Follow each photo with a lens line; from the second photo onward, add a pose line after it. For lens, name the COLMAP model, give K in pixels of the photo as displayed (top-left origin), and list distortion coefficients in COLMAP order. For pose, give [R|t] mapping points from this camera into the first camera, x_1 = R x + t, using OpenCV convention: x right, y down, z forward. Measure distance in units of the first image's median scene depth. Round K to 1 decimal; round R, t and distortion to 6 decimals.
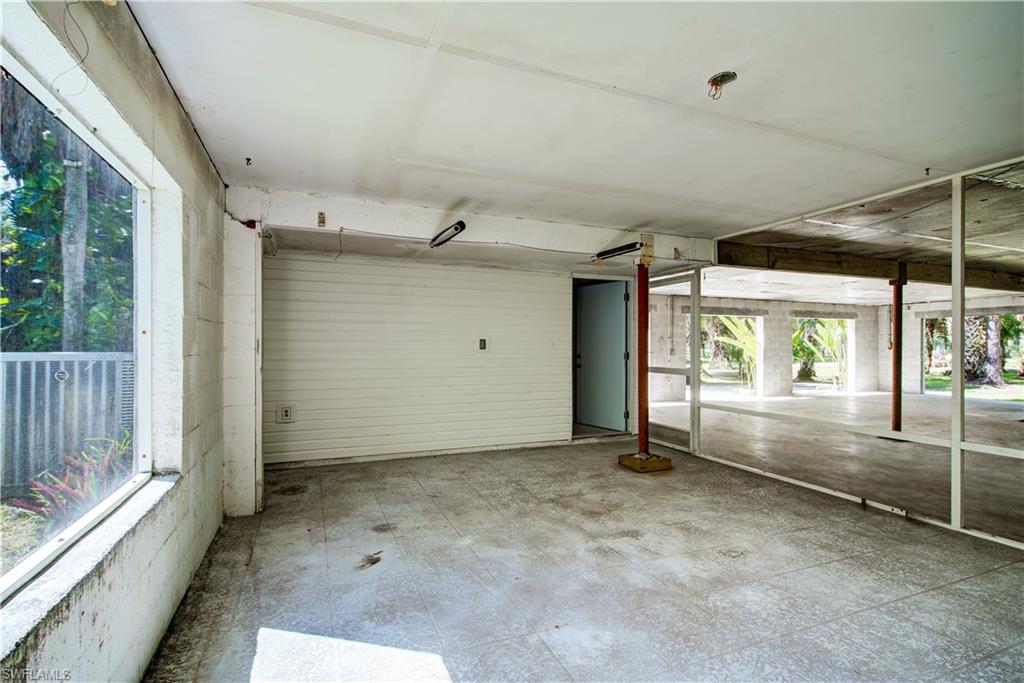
lens RADIAL K [[476.8, 0, 510.9], [0, 476.8, 343.0], [0, 0, 1]] dist [-0.000980, -0.000762]
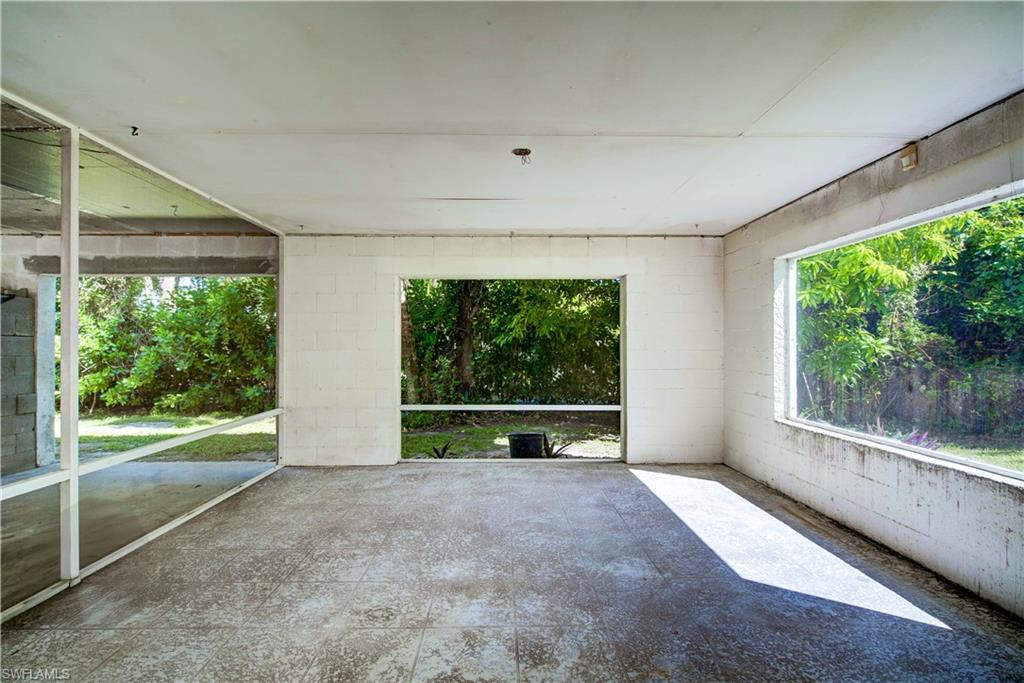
lens RADIAL K [[476.8, 0, 510.9], [0, 476.8, 343.0], [0, 0, 1]] dist [-0.000980, -0.000762]
pose [[-0.931820, 0.000506, 0.362921, -0.021060], [-0.002548, 0.999965, -0.007938, 0.006111], [-0.362912, -0.008321, -0.931786, 1.917010]]
